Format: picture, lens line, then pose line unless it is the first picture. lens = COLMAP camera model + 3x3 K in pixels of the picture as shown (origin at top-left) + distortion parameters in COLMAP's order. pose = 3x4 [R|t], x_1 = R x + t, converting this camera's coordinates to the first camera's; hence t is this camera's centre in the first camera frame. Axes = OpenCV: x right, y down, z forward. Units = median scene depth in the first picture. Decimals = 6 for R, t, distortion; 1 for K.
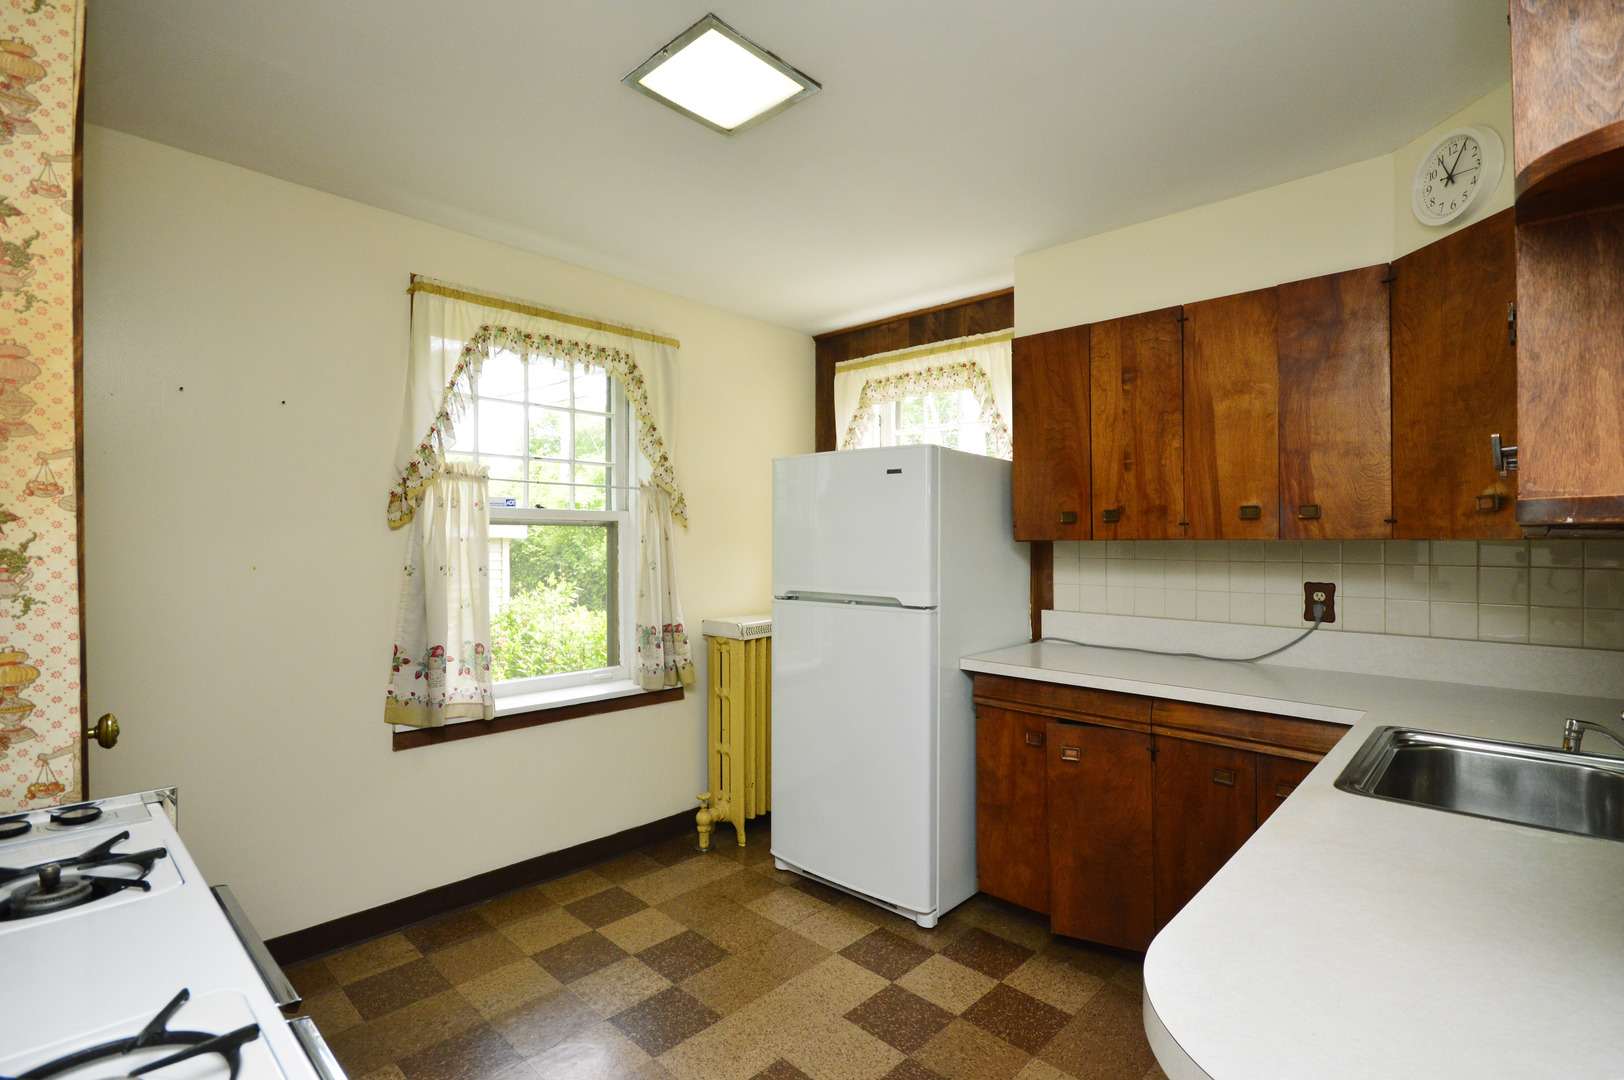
lens RADIAL K [[743.3, 0, 819.1], [0, 743.3, 543.7], [0, 0, 1]] dist [-0.008962, -0.000644]
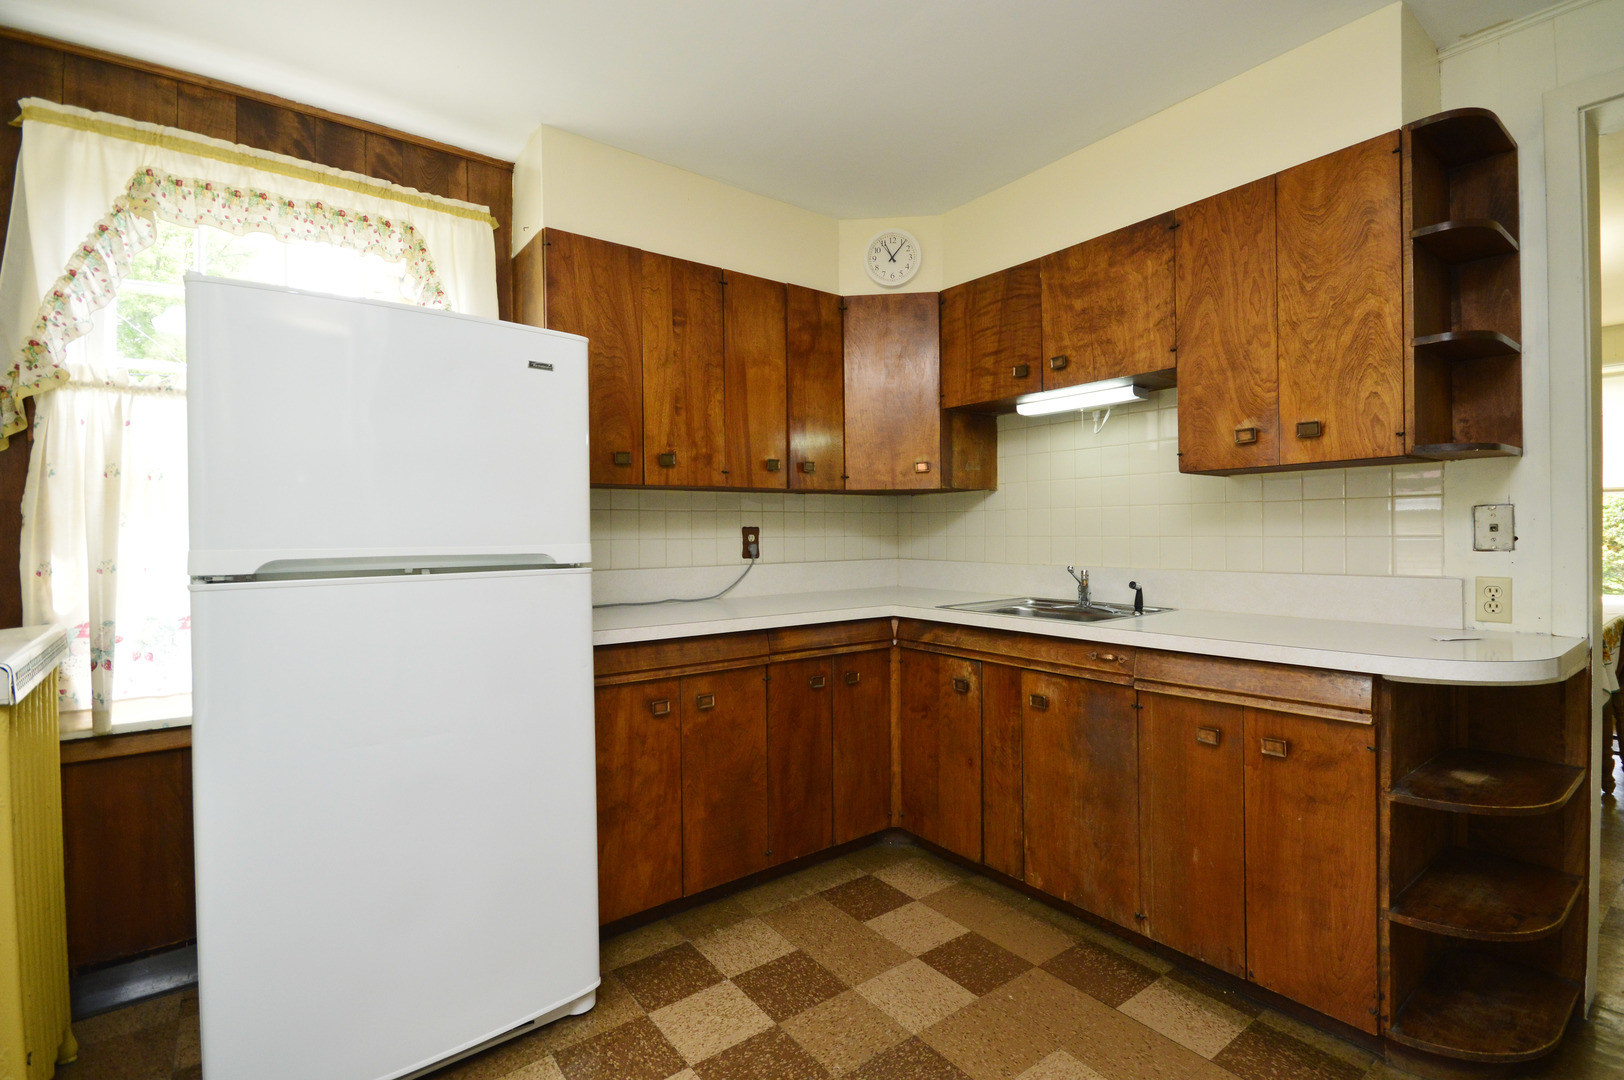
lens RADIAL K [[743.3, 0, 819.6], [0, 743.3, 530.2], [0, 0, 1]] dist [-0.008962, -0.000644]
pose [[0.162773, -0.005152, 0.986650, -0.540205], [0.014826, 0.999886, 0.002775, 0.055619], [-0.986552, 0.014177, 0.162831, 0.673633]]
